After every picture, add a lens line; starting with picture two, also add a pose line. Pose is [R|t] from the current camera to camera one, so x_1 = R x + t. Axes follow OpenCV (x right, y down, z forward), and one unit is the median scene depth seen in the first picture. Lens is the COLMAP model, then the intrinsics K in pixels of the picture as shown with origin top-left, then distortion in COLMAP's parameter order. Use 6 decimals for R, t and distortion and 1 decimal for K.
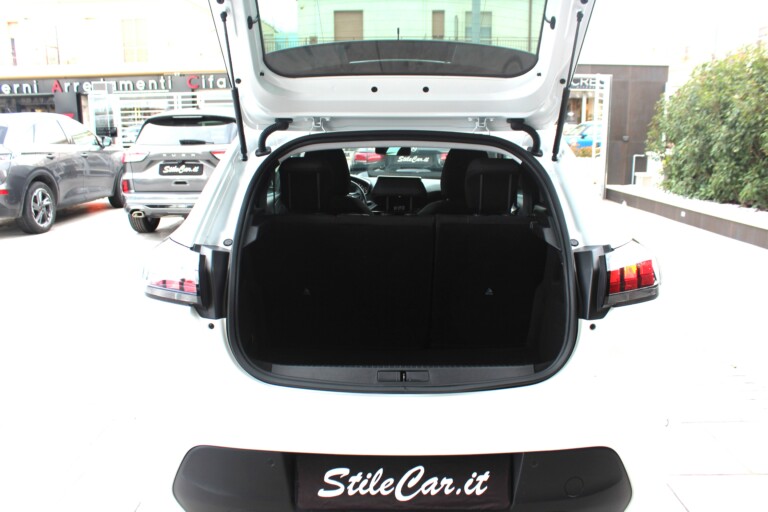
lens RADIAL K [[647.6, 0, 384.0], [0, 647.6, 256.0], [0, 0, 1]] dist [-0.170104, 0.166426]
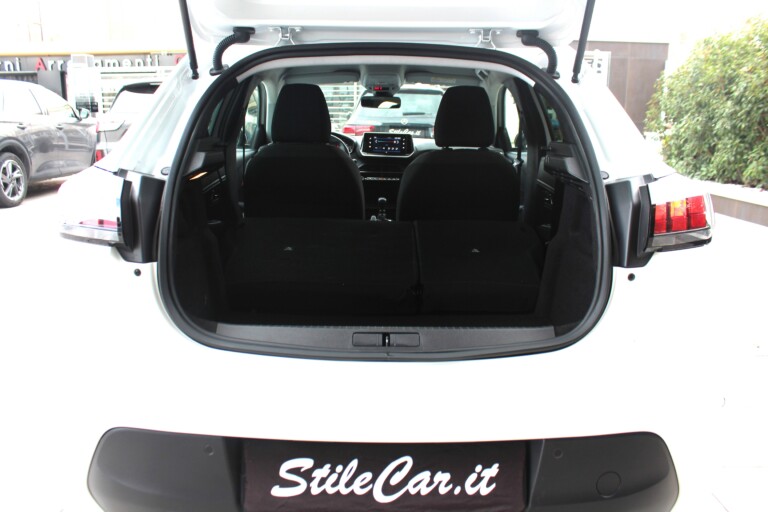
lens RADIAL K [[647.6, 0, 384.0], [0, 647.6, 256.0], [0, 0, 1]] dist [-0.170104, 0.166426]
pose [[0.999857, 0.008046, 0.014844, 0.012419], [-0.008332, 0.999779, 0.019314, 0.059149], [-0.014686, -0.019435, 0.999703, 0.189118]]
